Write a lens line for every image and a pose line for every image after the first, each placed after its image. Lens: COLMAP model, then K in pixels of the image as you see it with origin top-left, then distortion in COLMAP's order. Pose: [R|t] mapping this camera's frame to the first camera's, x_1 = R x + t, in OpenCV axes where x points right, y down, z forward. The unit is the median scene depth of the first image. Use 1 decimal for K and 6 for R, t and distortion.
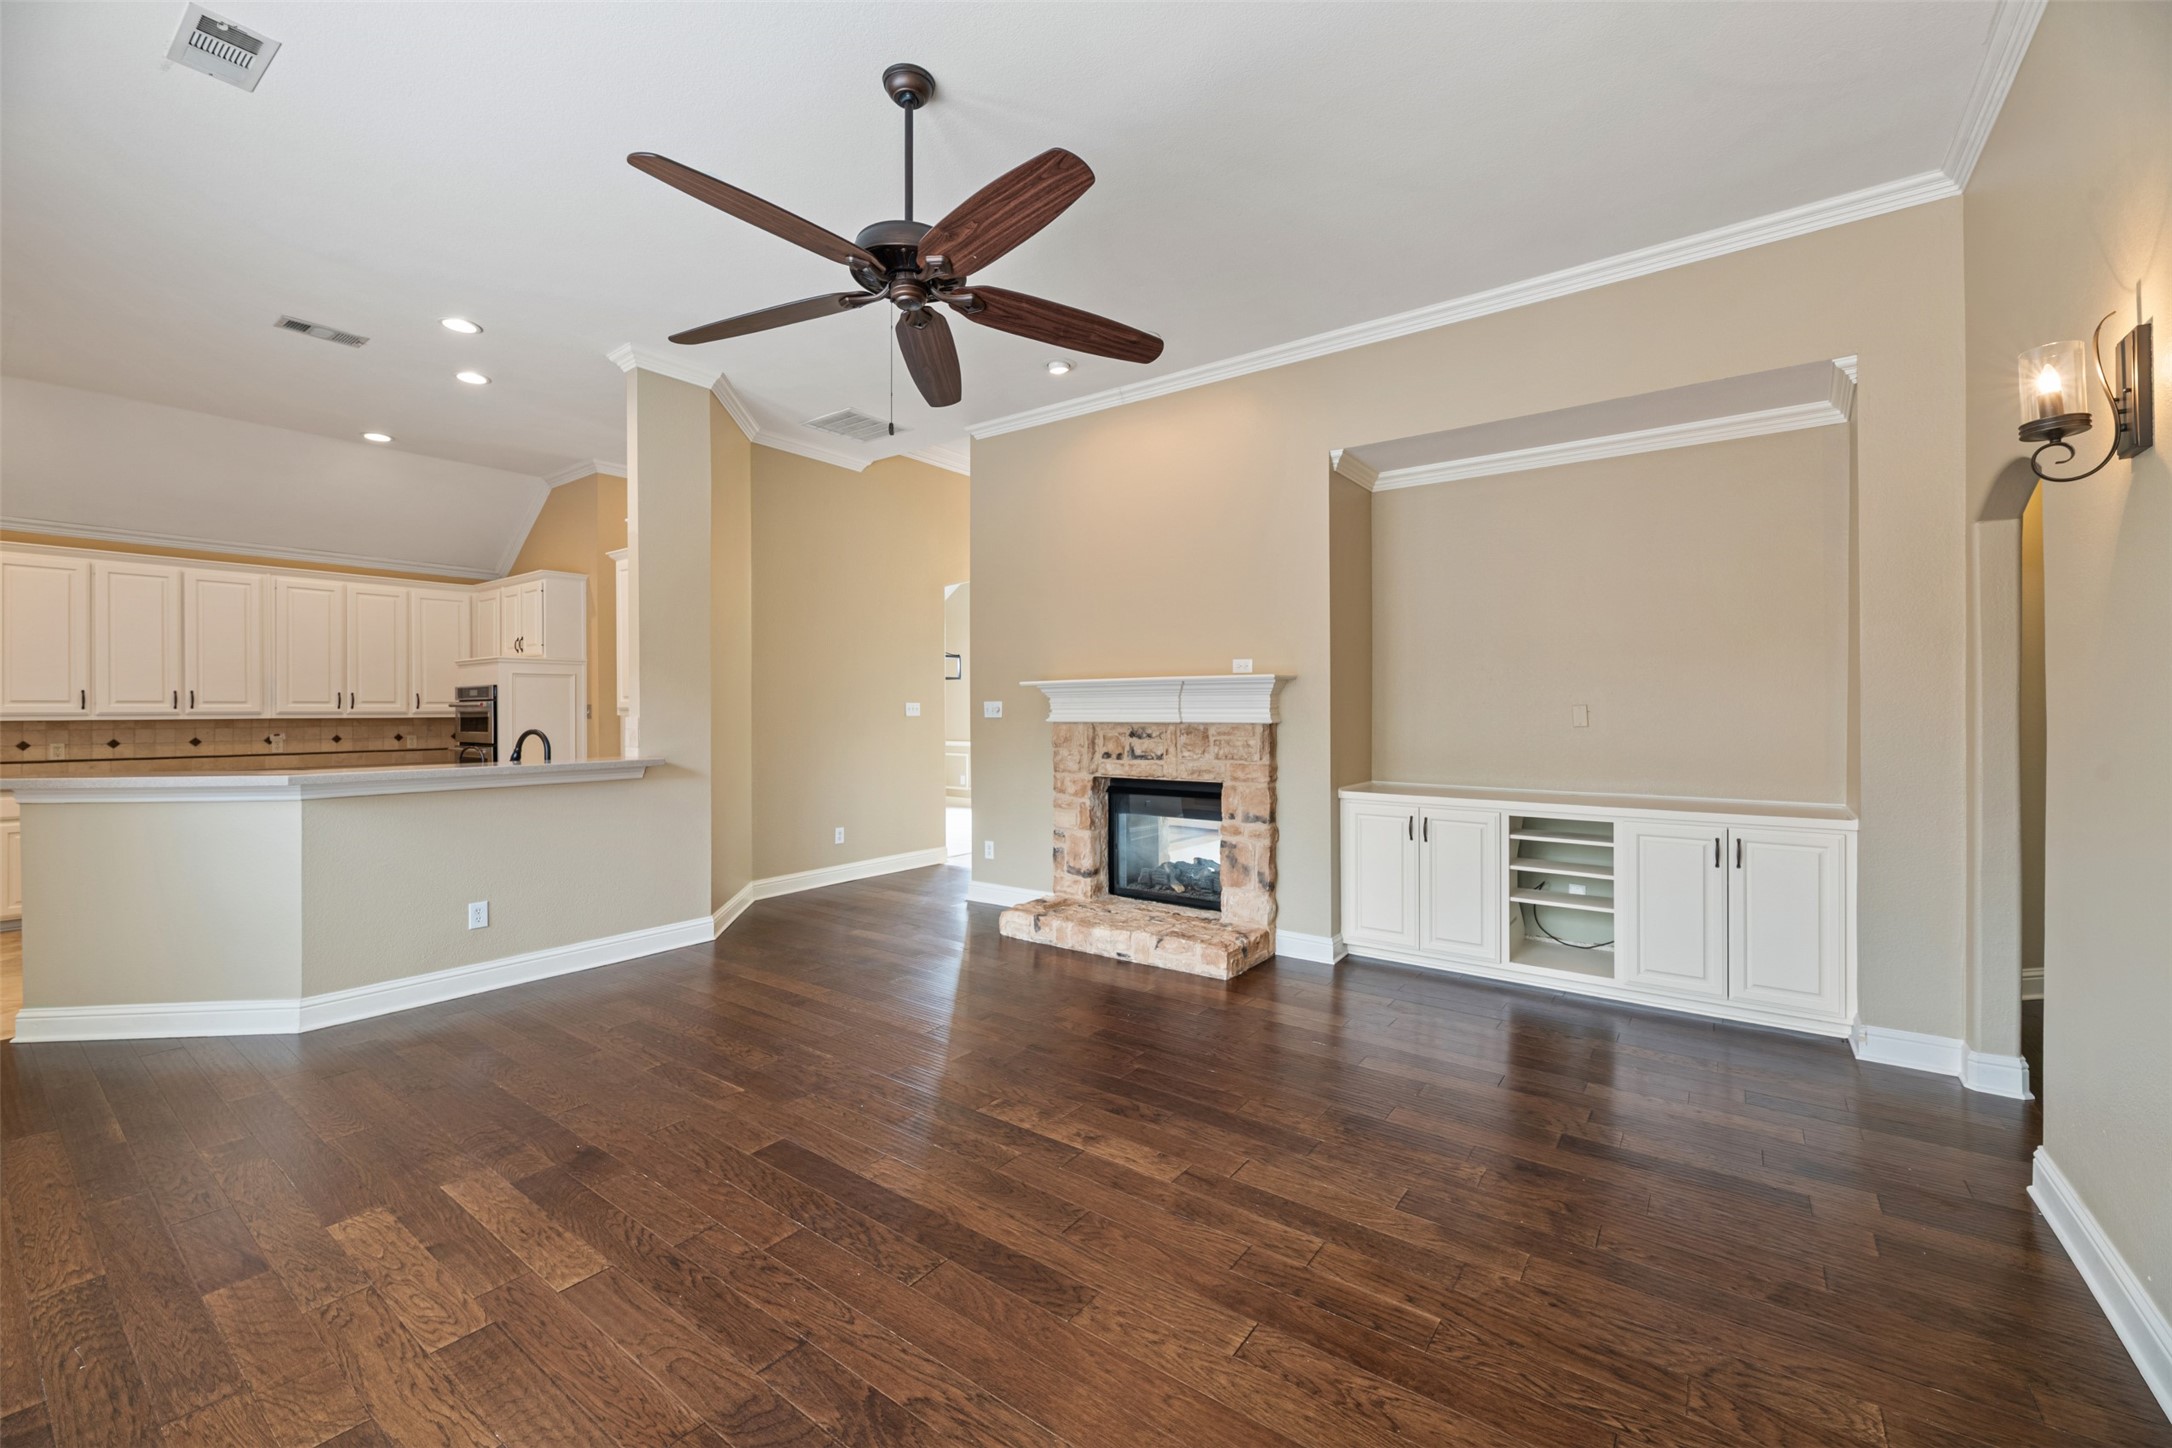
lens RADIAL K [[876.5, 0, 1089.3], [0, 876.5, 710.8], [0, 0, 1]] dist [-0.002442, -0.001531]
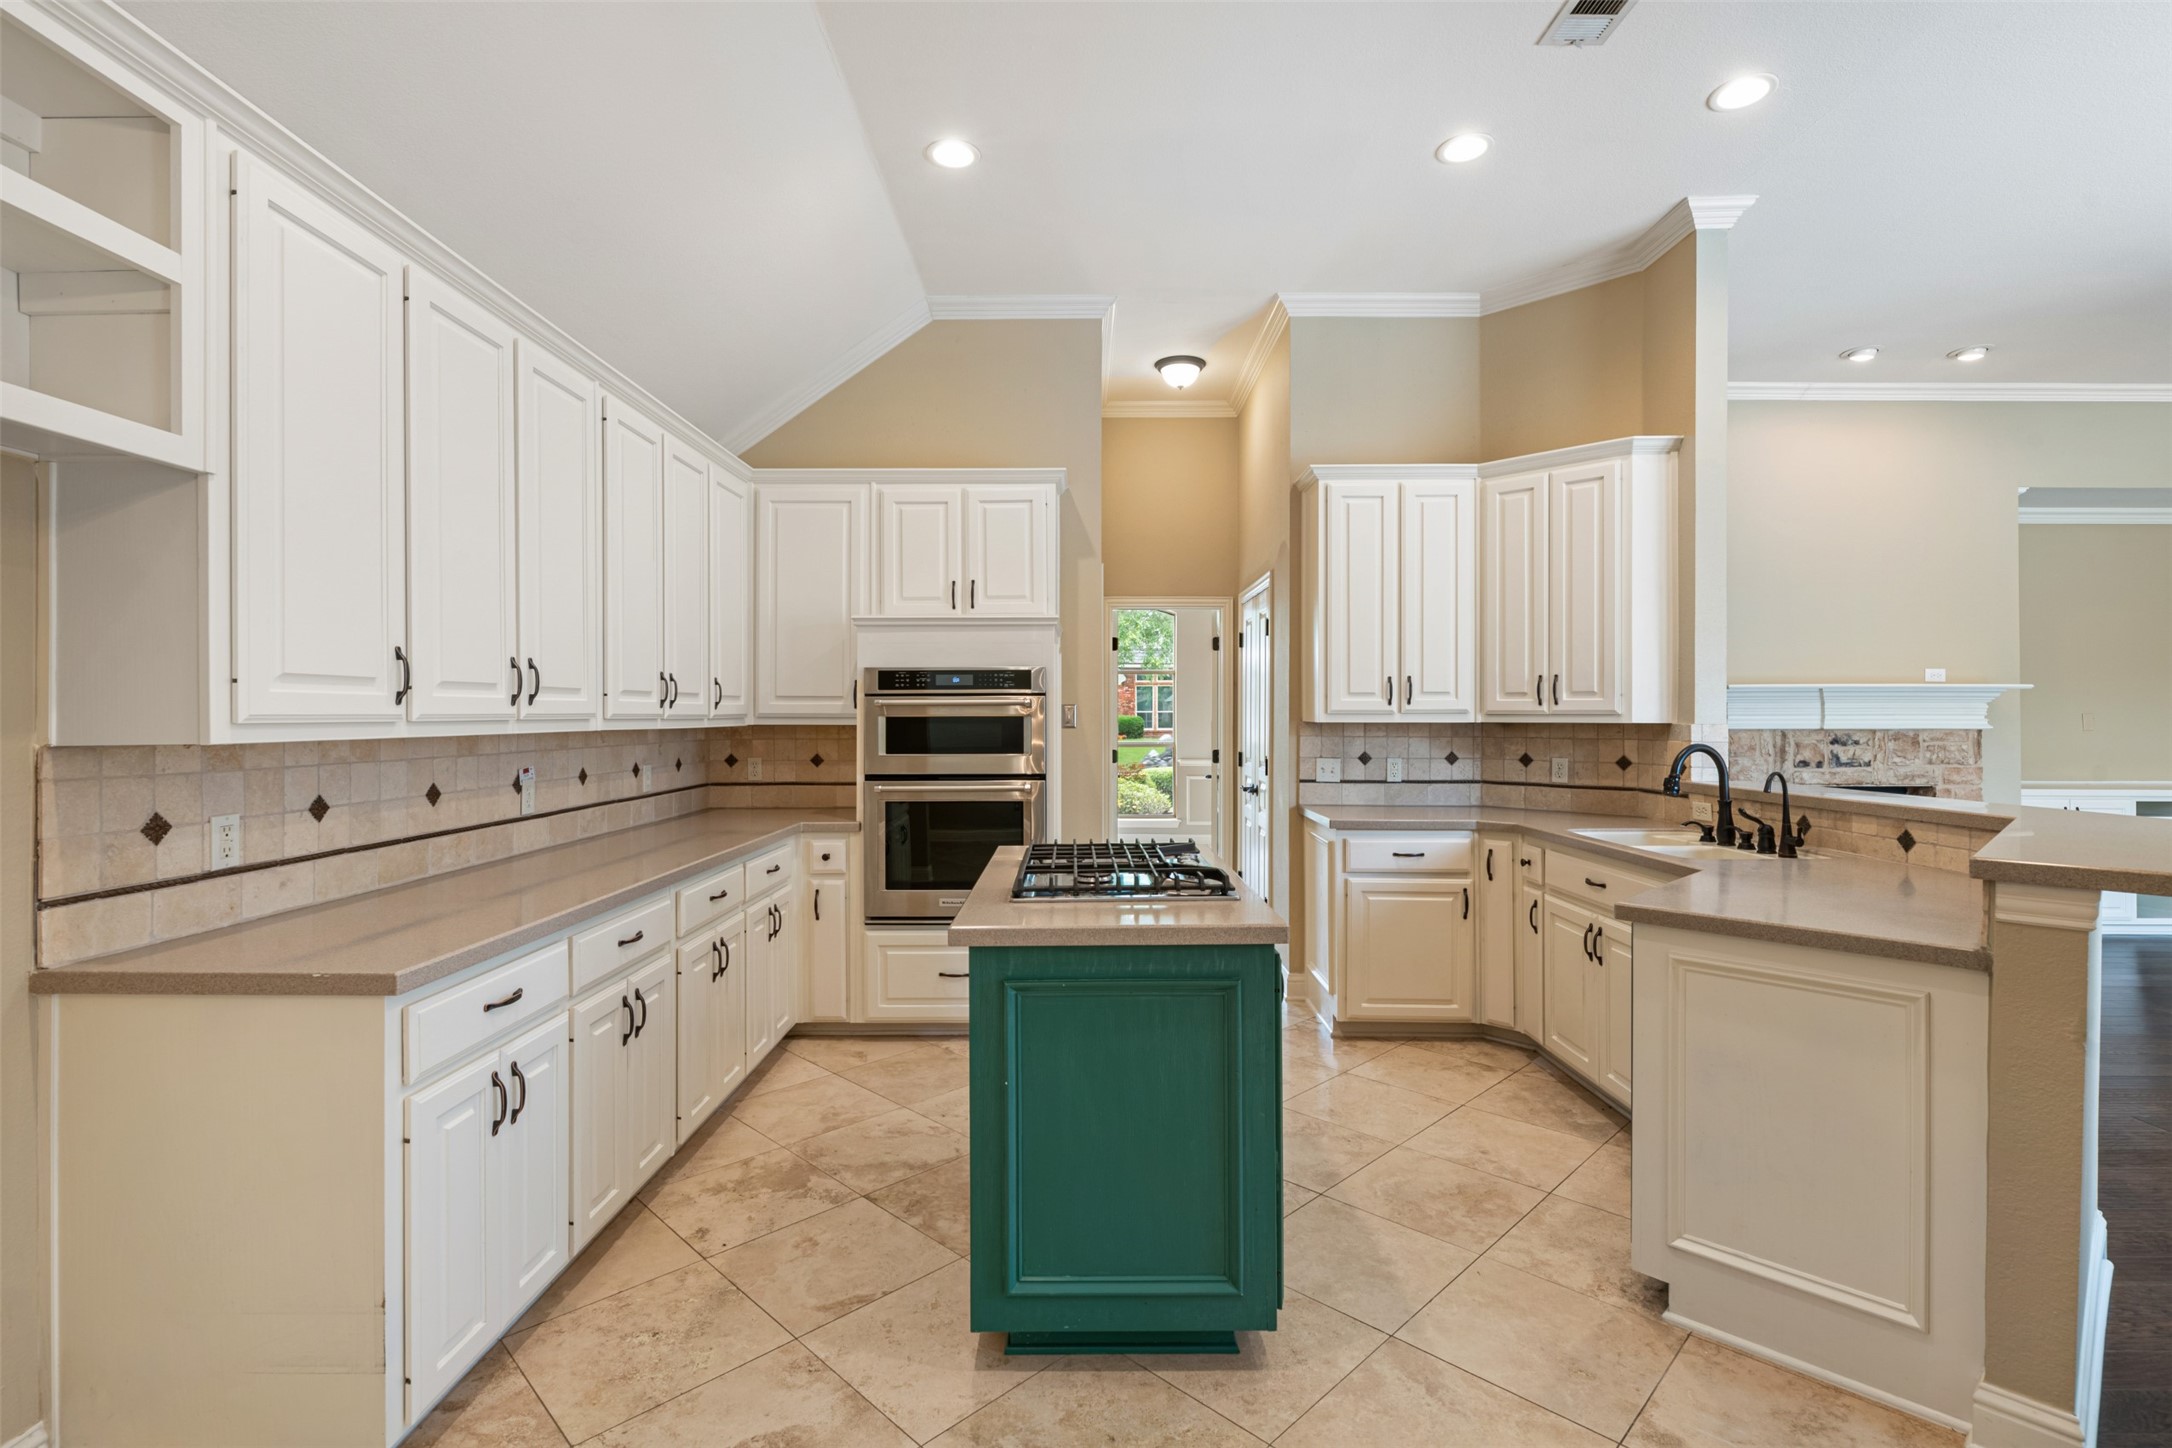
lens RADIAL K [[986.3, 0, 1076.8], [0, 986.3, 717.1], [0, 0, 1]] dist [-0.004785, -0.000455]
pose [[0.810402, 0.002131, 0.585870, -1.143569], [-0.002476, 0.999997, -0.000213, 0.001921], [-0.585869, -0.001279, 0.810405, 0.541276]]
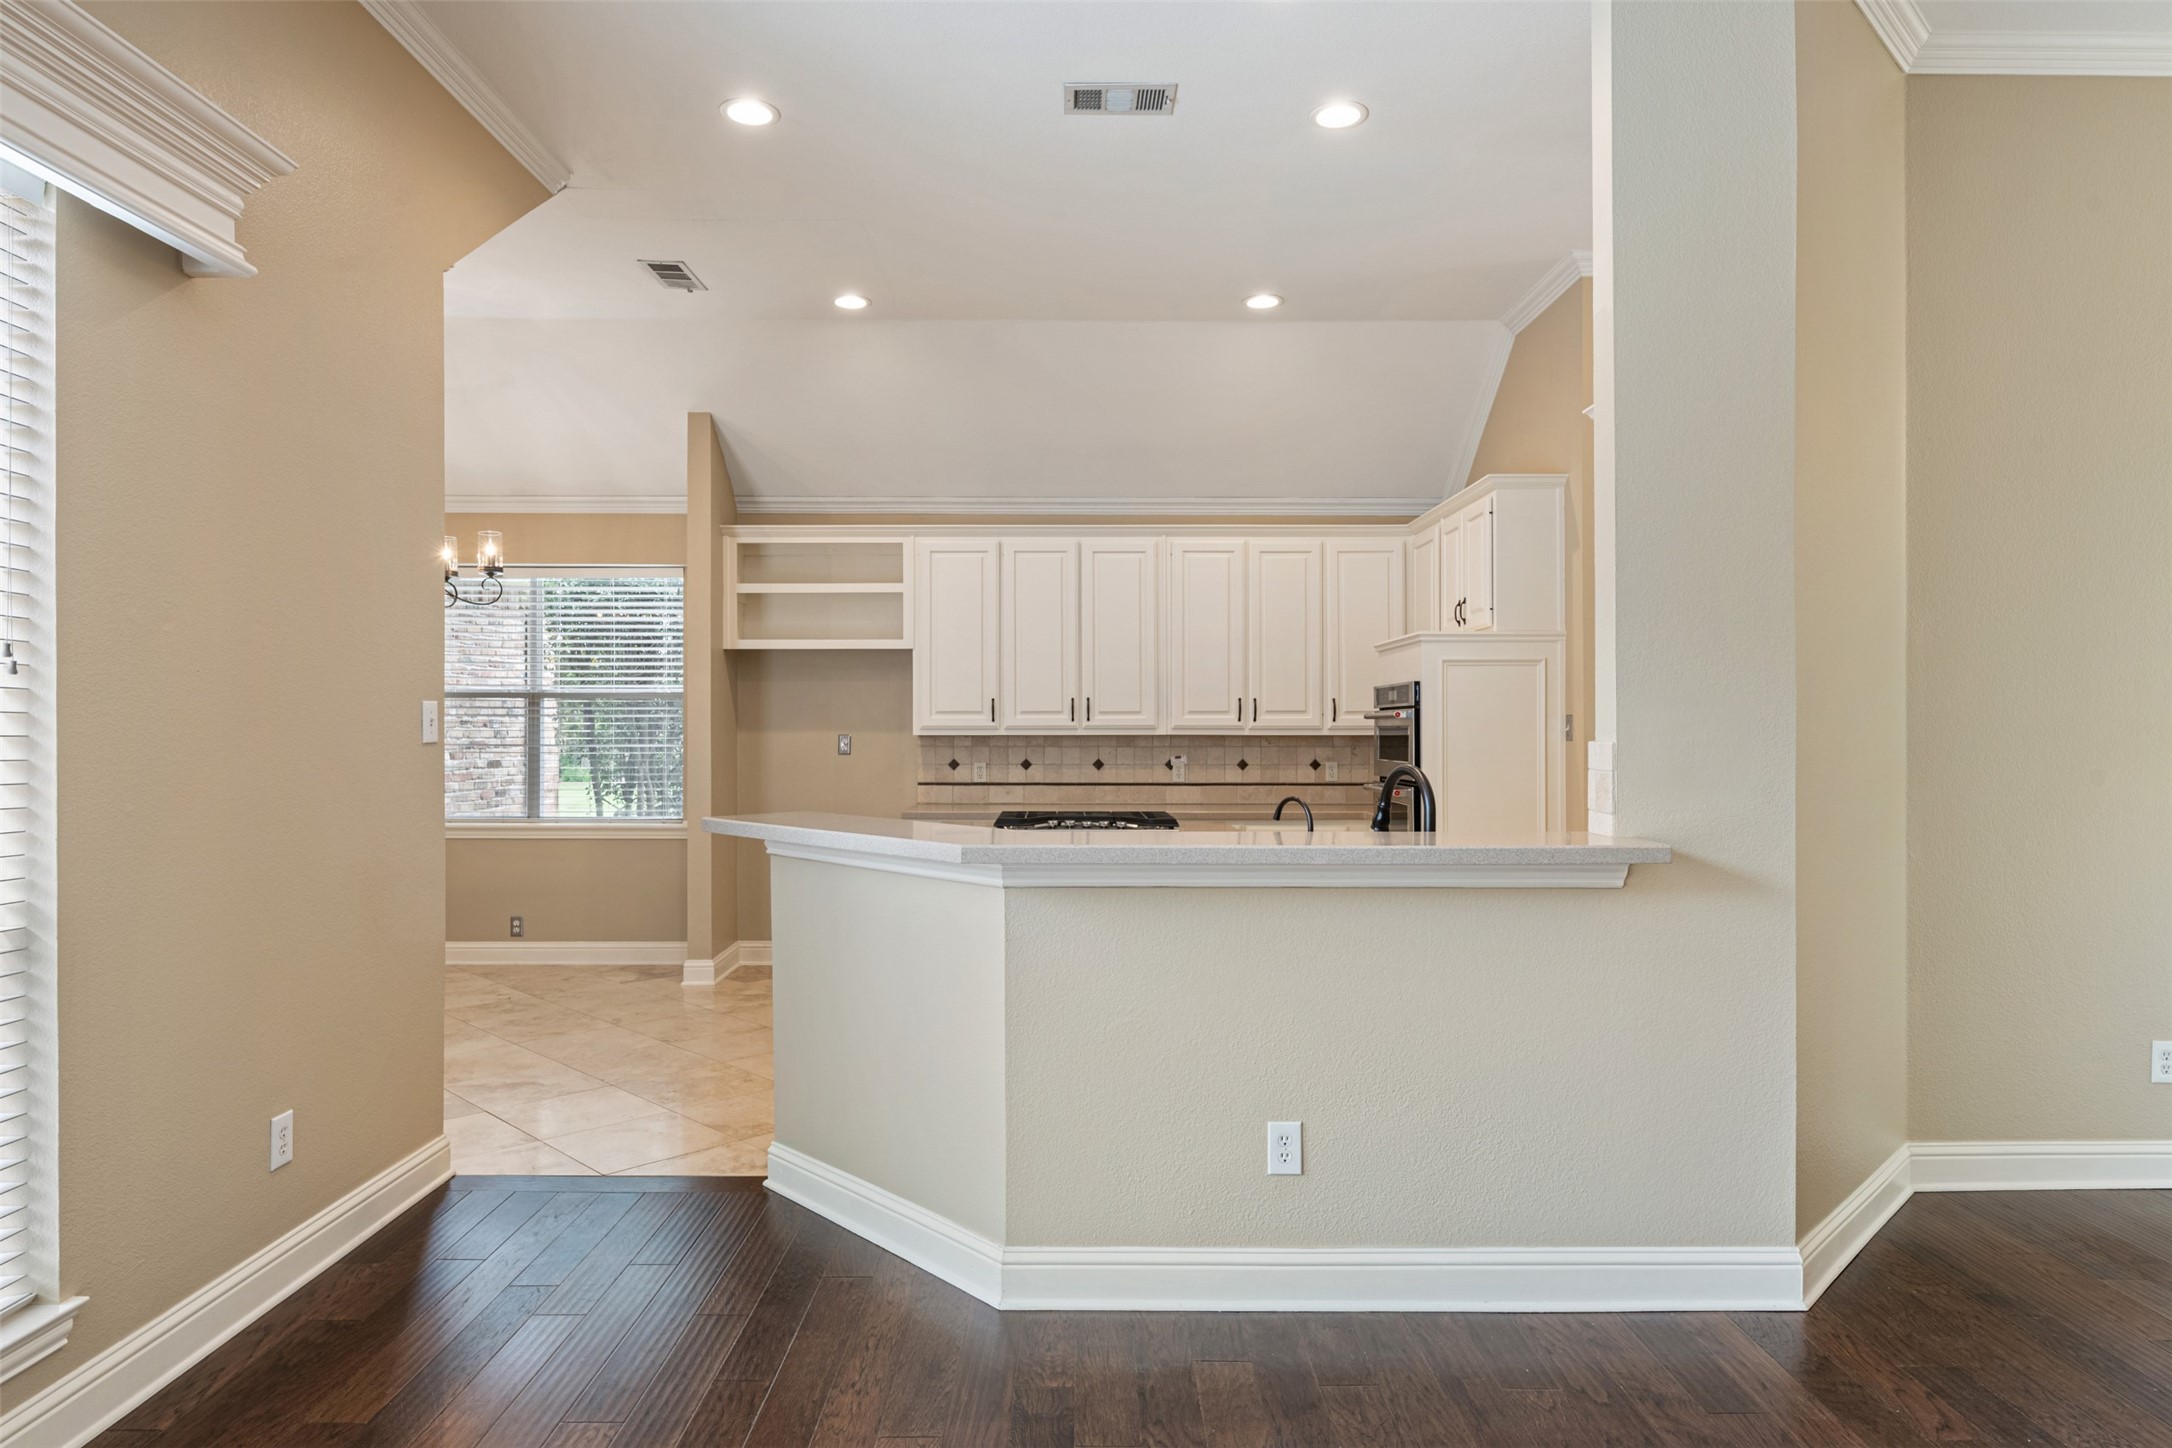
lens RADIAL K [[1285.0, 0, 1074.8], [0, 1285.0, 721.4], [0, 0, 1]] dist [-0.001132, -0.000614]
pose [[0.592179, 0.001657, -0.805805, -0.136379], [-0.003391, 0.999994, -0.000436, -0.001849], [0.805799, 0.002991, 0.592181, 0.341884]]
